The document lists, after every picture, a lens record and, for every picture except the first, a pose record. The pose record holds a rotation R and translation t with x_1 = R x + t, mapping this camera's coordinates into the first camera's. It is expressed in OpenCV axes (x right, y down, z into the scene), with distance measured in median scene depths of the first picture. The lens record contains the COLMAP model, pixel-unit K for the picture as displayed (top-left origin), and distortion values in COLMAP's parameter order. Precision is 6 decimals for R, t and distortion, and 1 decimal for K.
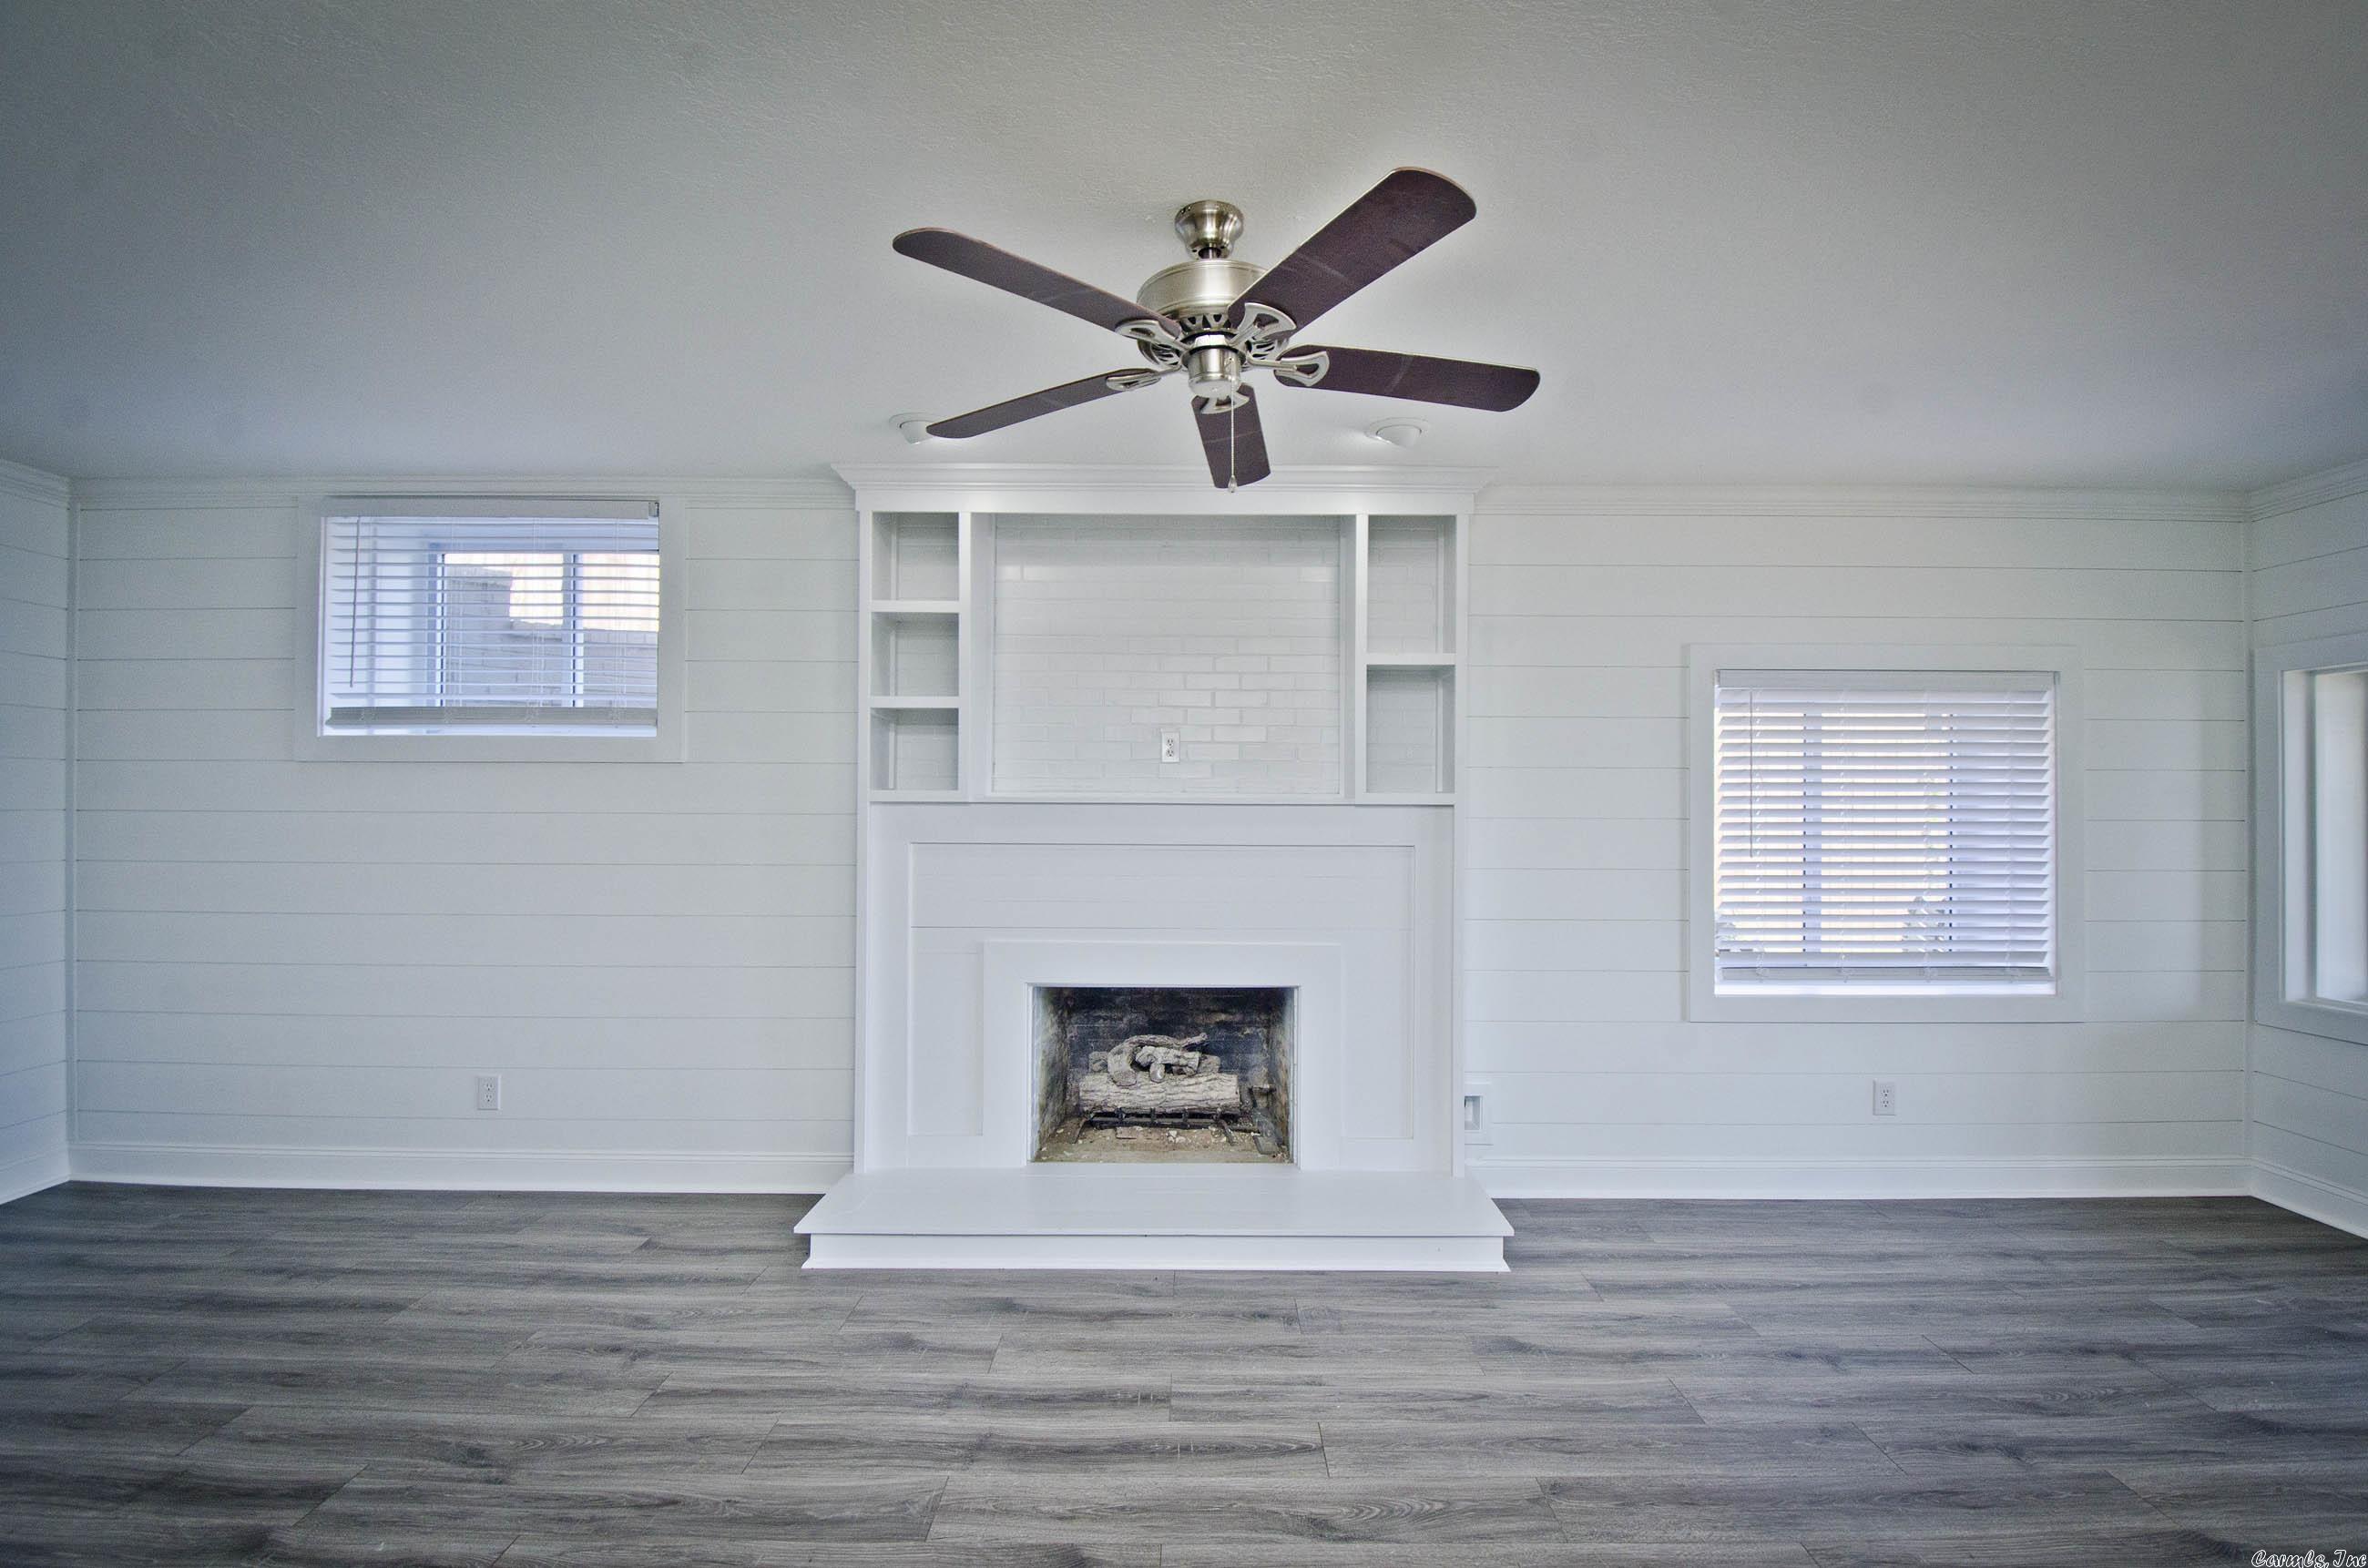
lens RADIAL K [[1057.9, 0, 1182.2], [0, 1057.9, 785.0], [0, 0, 1]] dist [-0.010282, -0.001783]
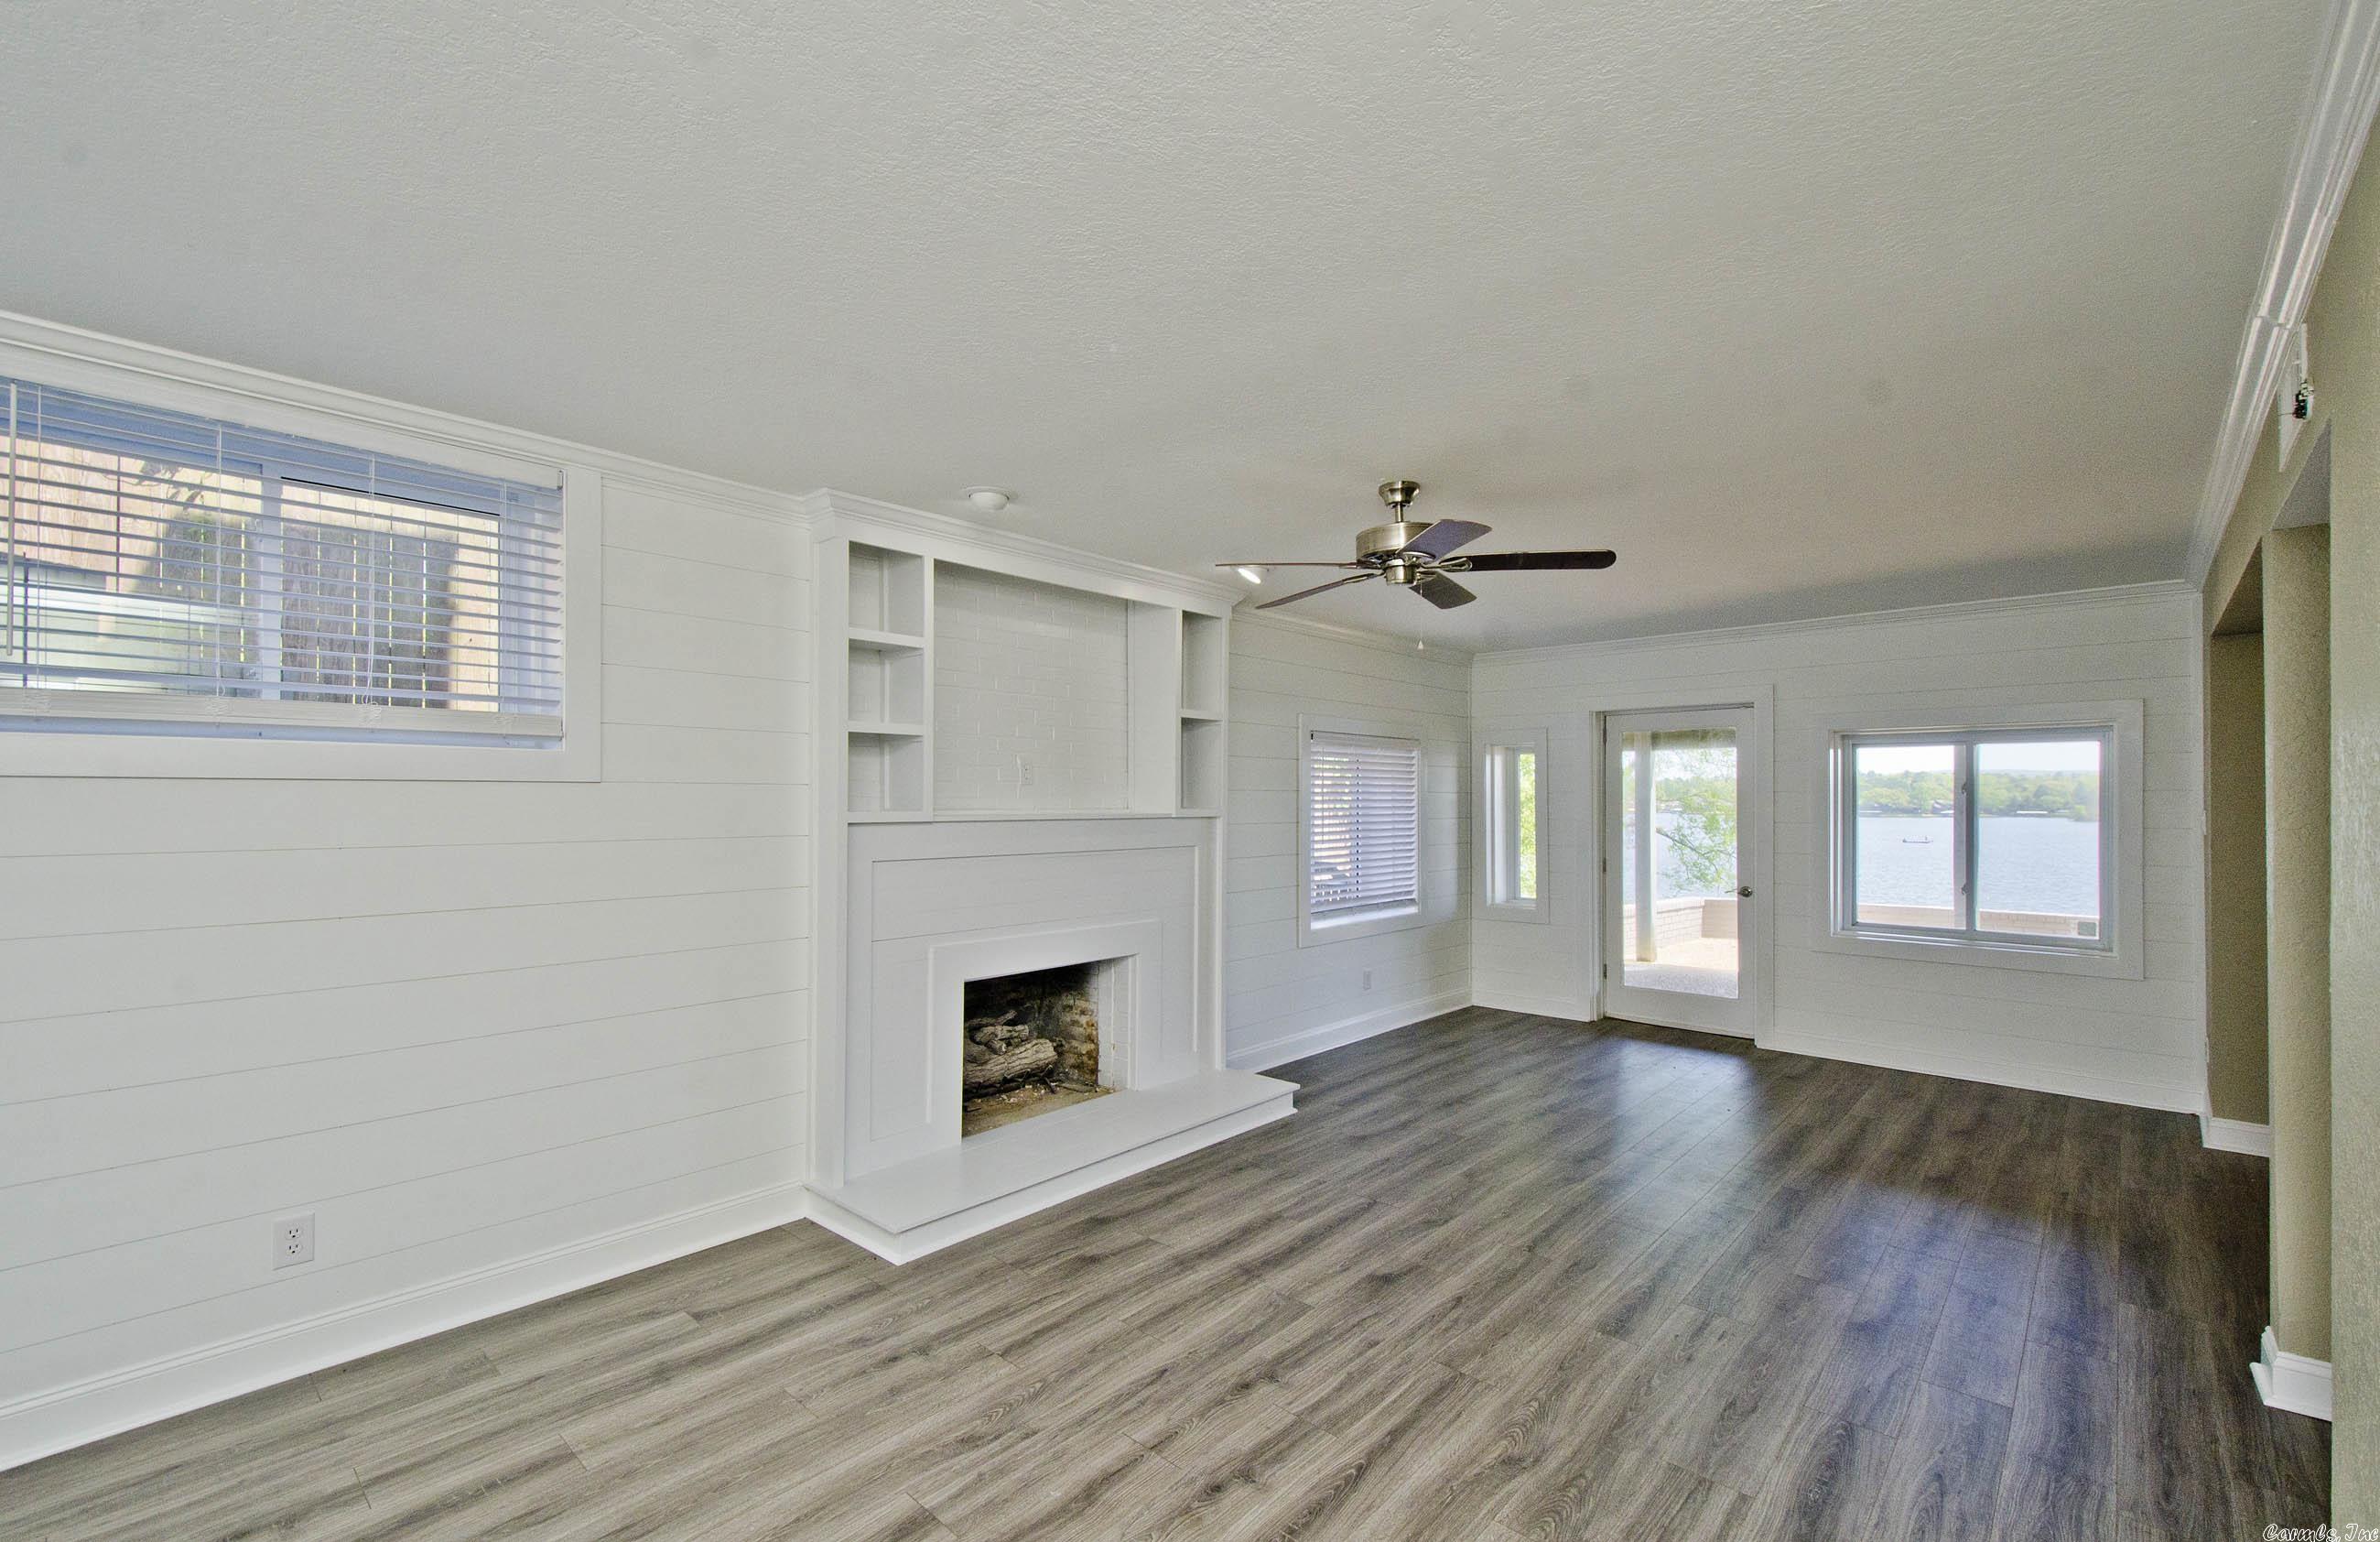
lens RADIAL K [[1047.2, 0, 1204.1], [0, 1047.2, 779.9], [0, 0, 1]] dist [0.000546, -0.000132]
pose [[0.652681, 0.009980, 0.757567, -0.934361], [-0.002510, 0.999936, -0.011010, -0.016481], [-0.757629, 0.005284, 0.652664, 0.079419]]
